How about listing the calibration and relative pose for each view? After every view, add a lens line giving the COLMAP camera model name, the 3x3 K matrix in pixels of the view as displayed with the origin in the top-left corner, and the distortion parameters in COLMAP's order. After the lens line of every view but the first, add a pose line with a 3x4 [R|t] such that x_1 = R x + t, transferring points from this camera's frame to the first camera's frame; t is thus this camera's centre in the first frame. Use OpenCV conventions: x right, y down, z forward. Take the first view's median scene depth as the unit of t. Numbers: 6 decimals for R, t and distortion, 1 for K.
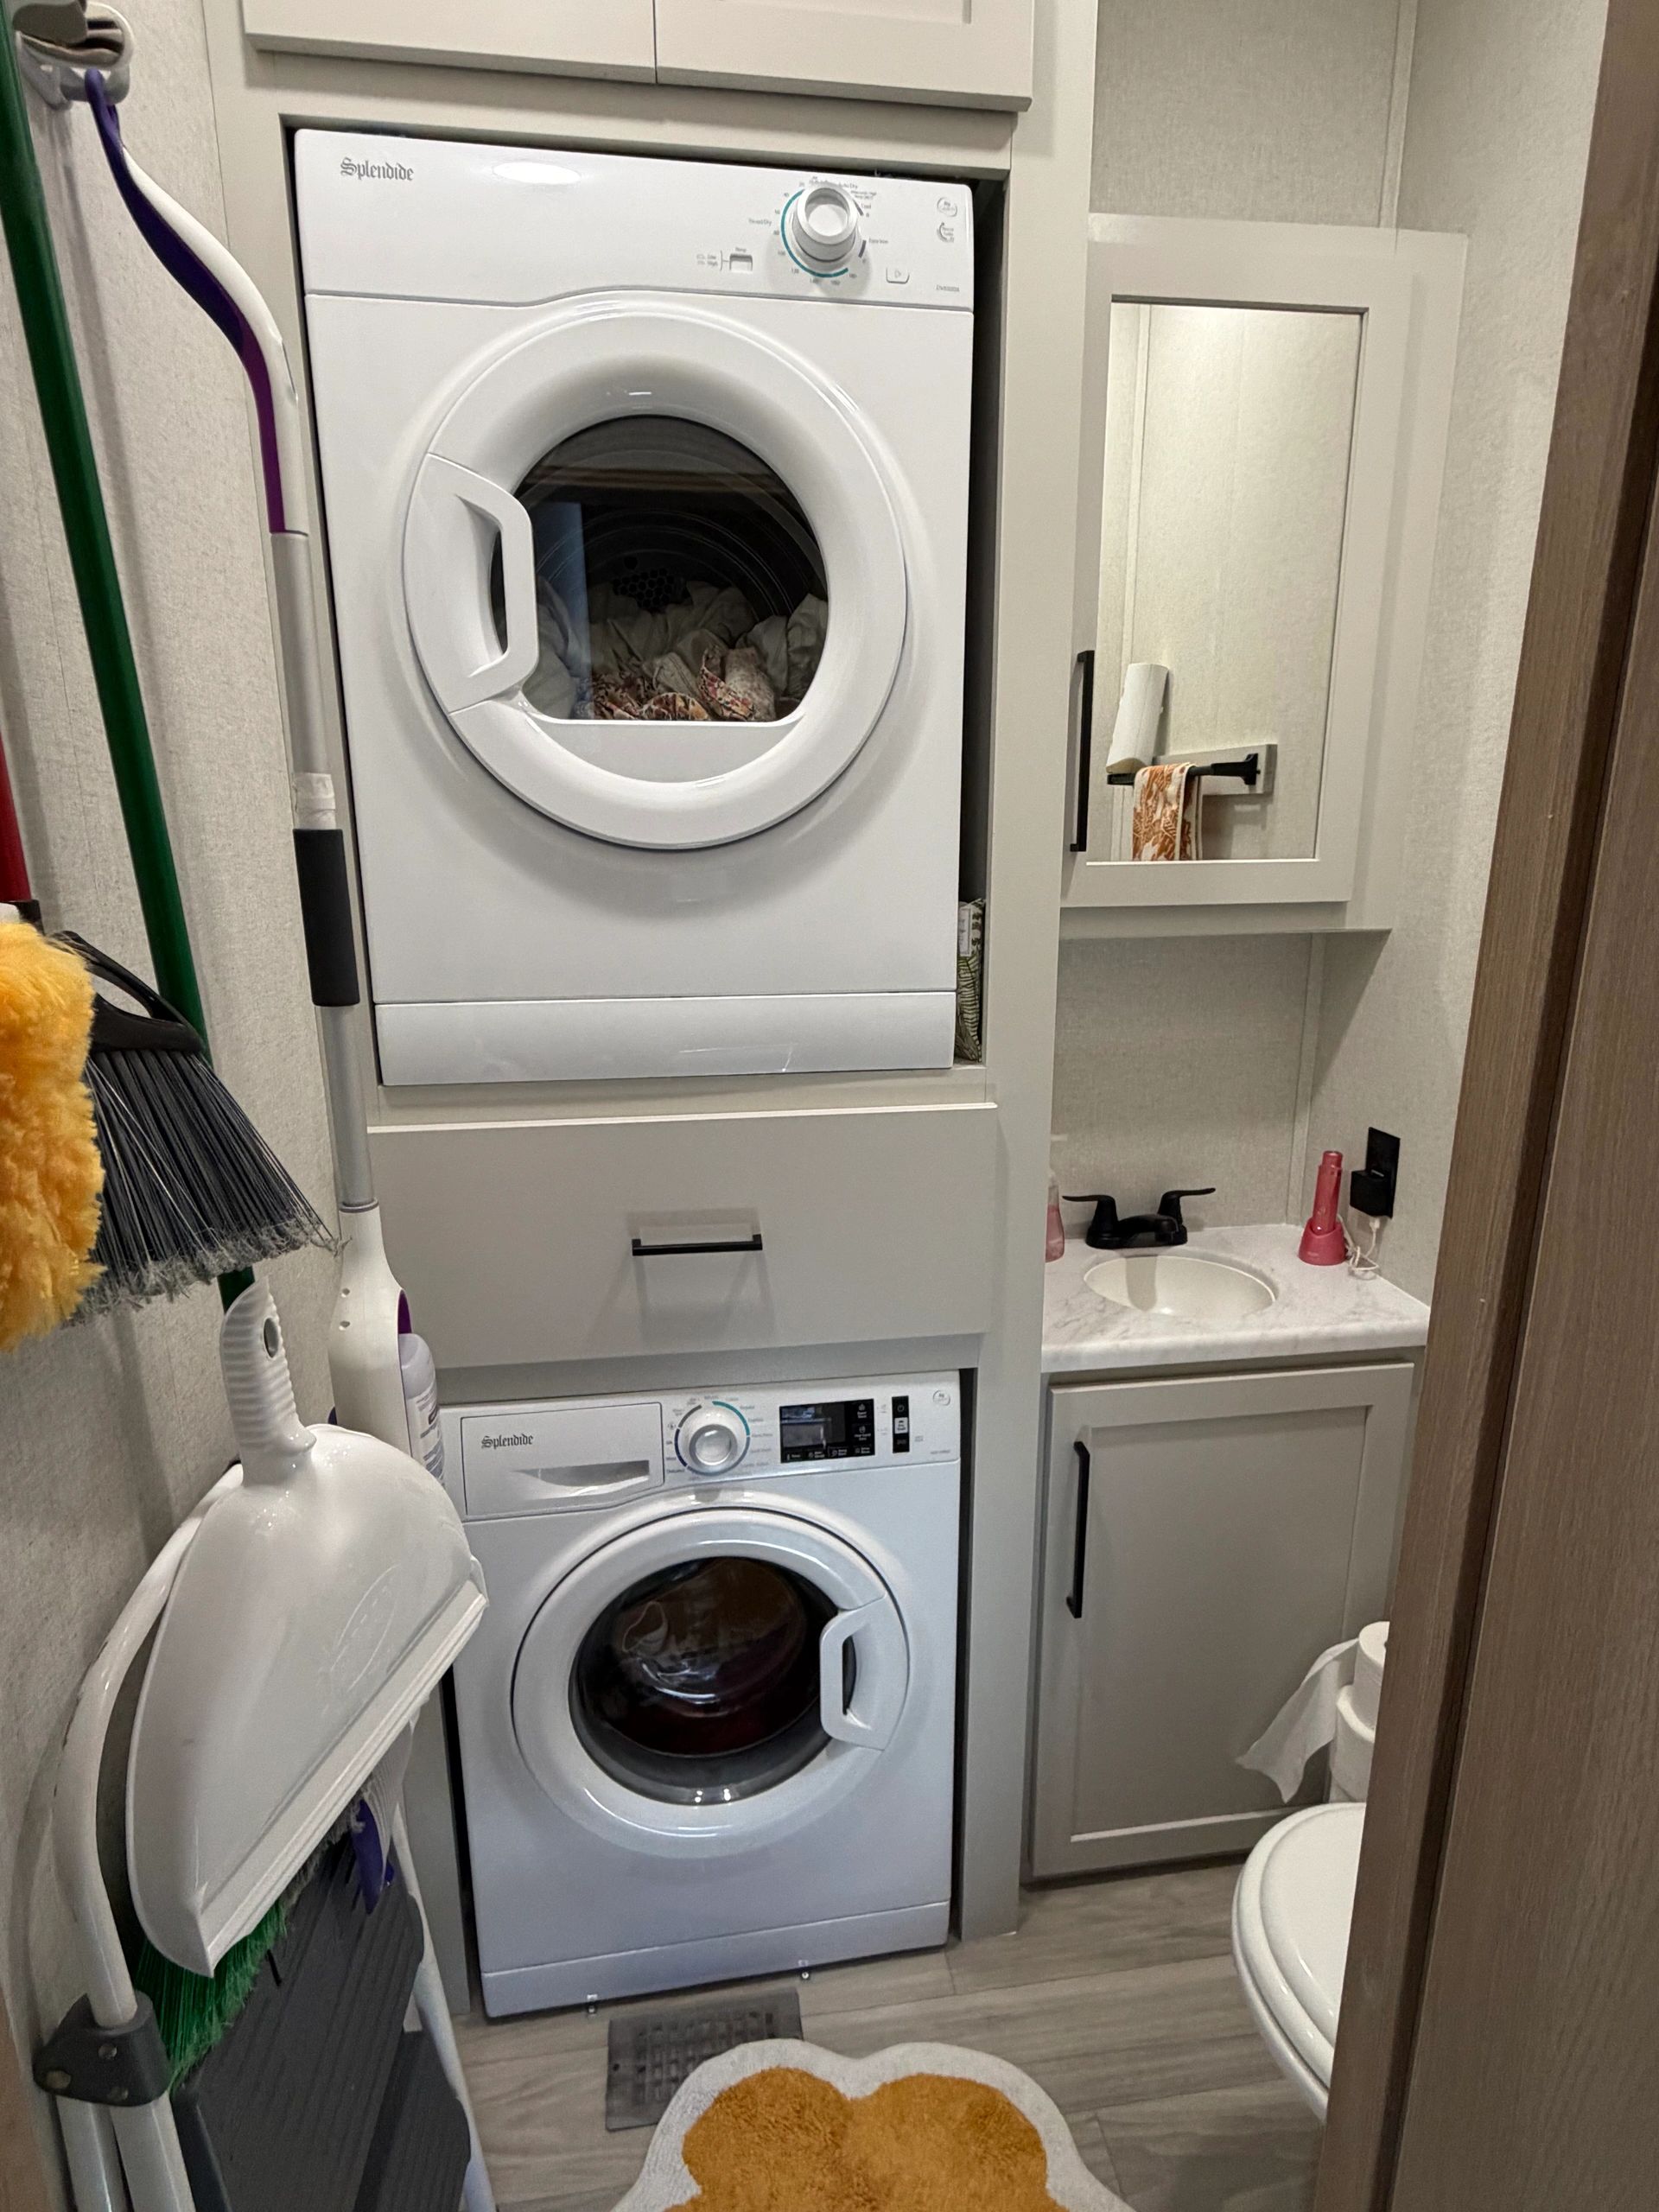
lens RADIAL K [[1124.3, 0, 831.1], [0, 1124.3, 1104.8], [0, 0, 1]] dist [-0.001445, 0.001880]
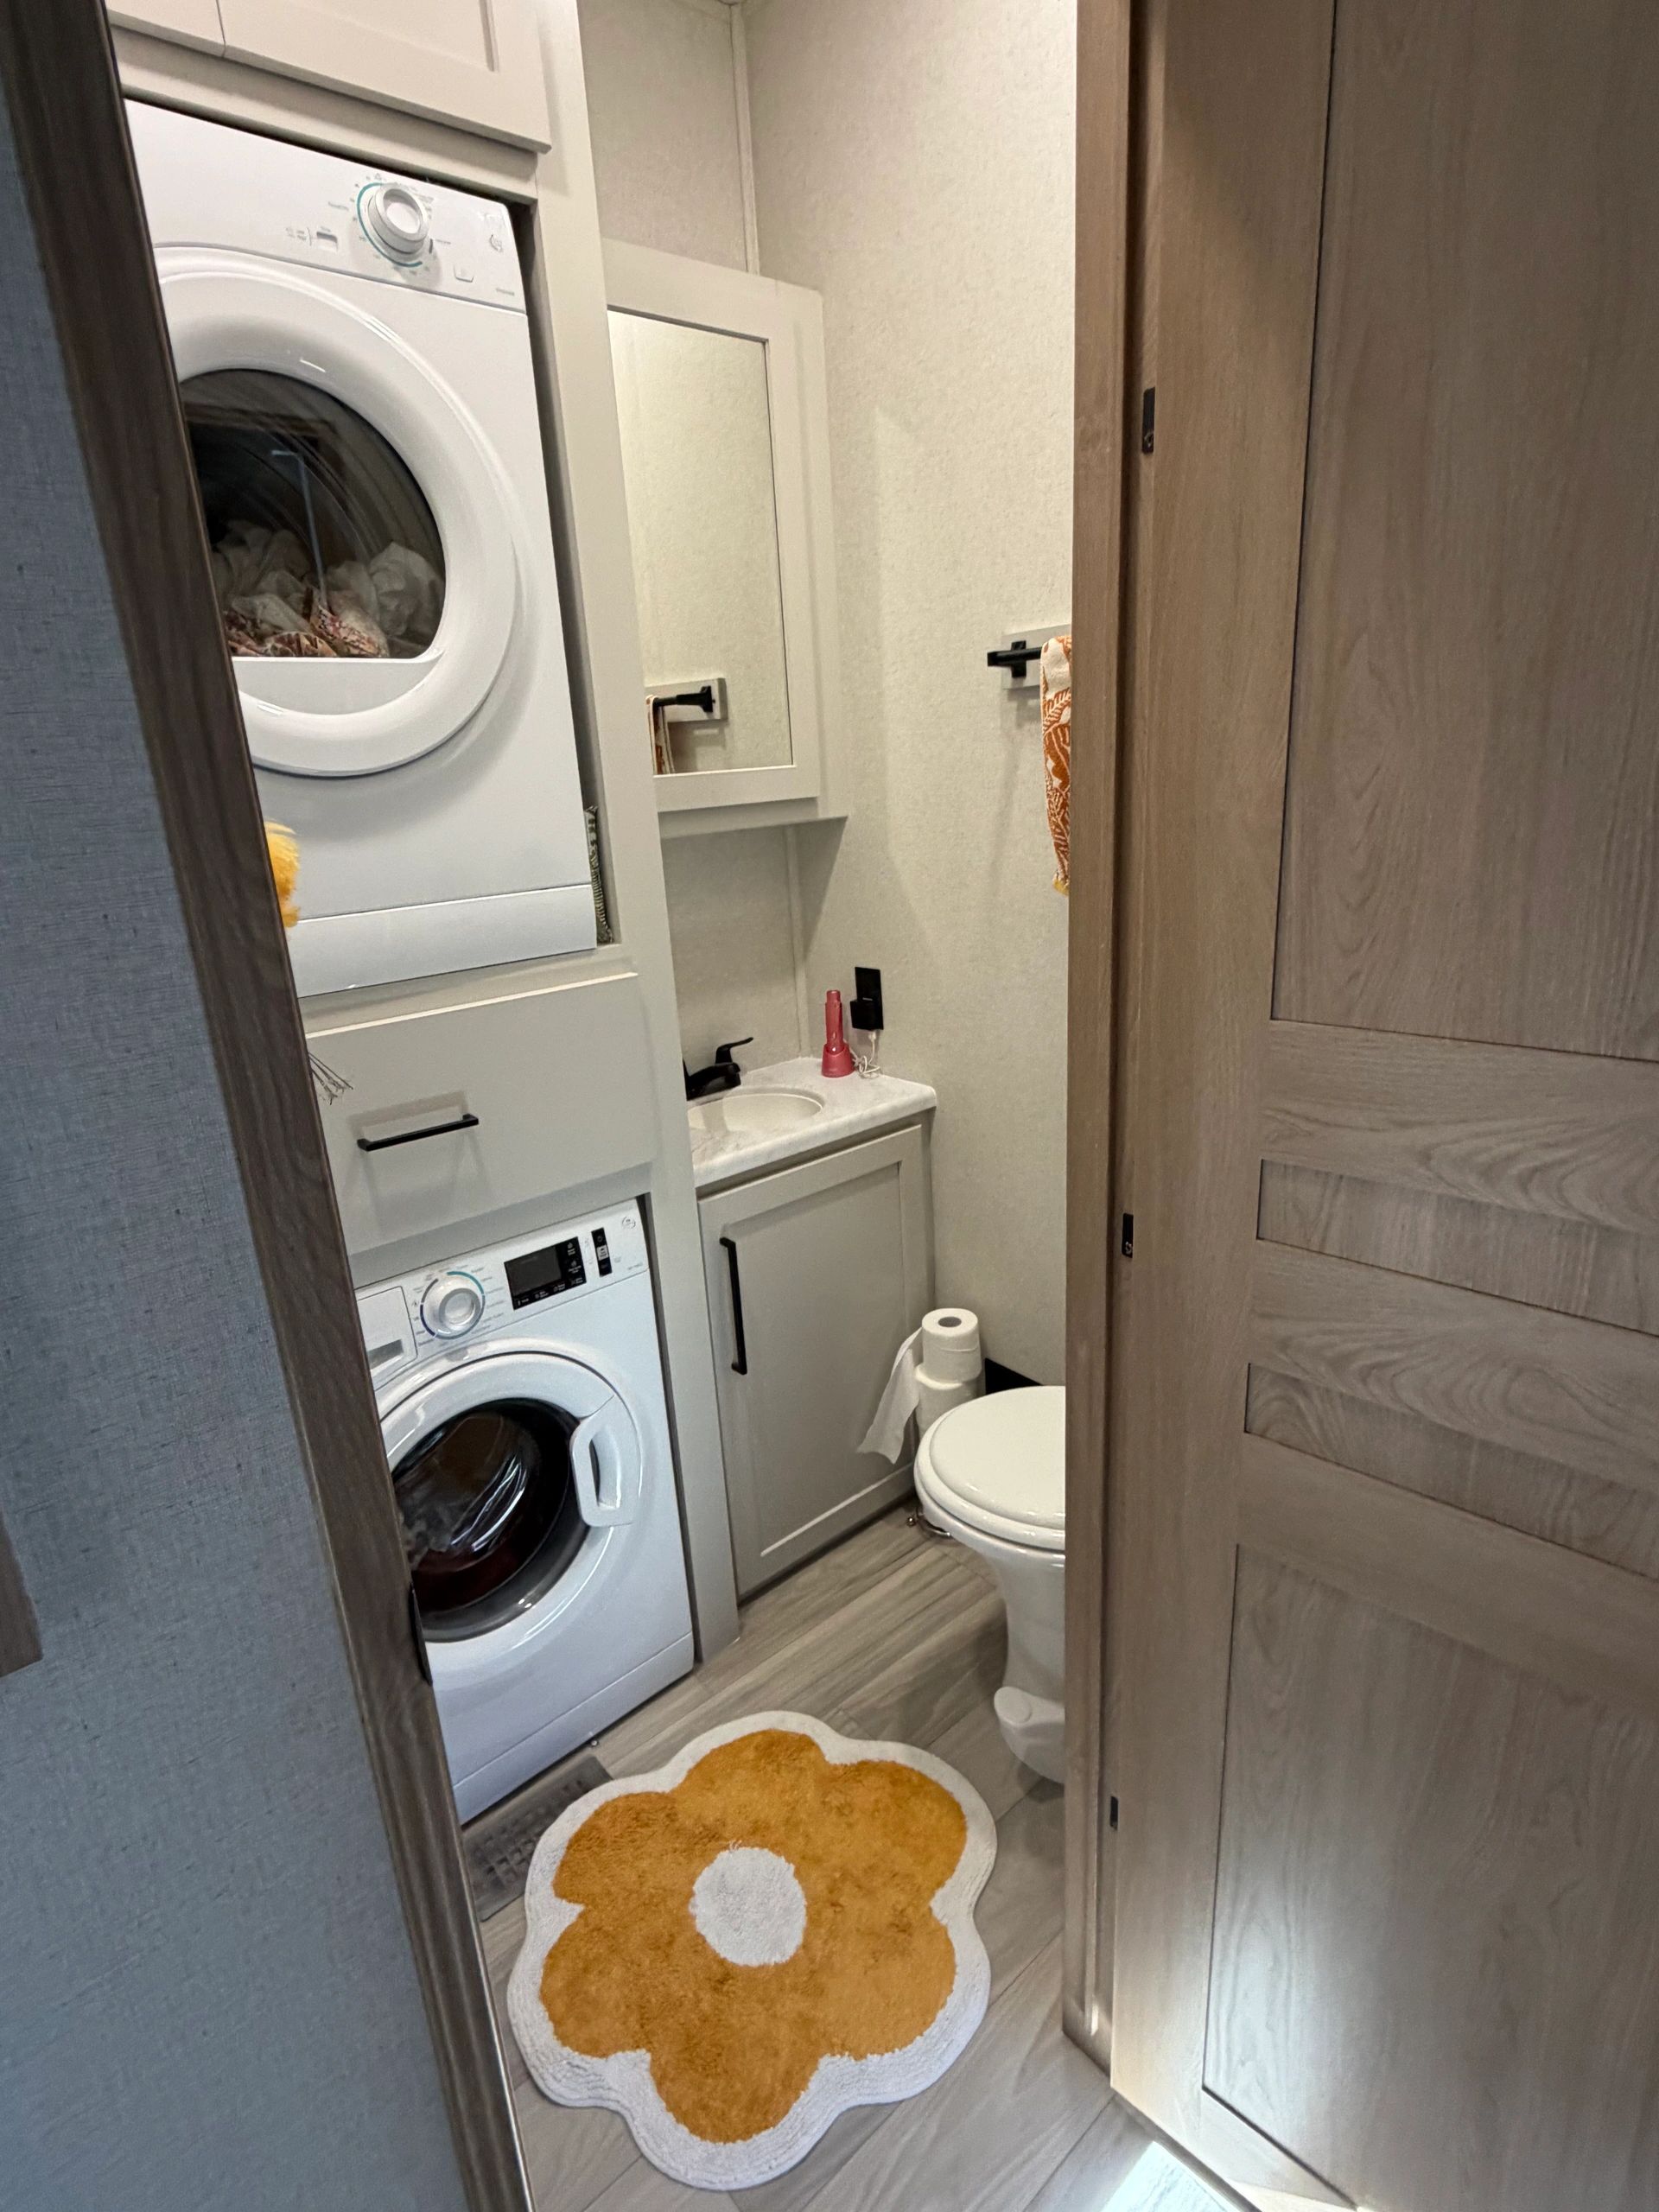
lens RADIAL K [[1124.3, 0, 827.3], [0, 1124.3, 1103.4], [0, 0, 1]] dist [-0.001445, 0.001880]
pose [[0.841492, -0.200347, 0.501749, -0.299162], [0.177784, 0.979664, 0.093014, 0.057728], [-0.510180, 0.010932, 0.859998, -0.156737]]
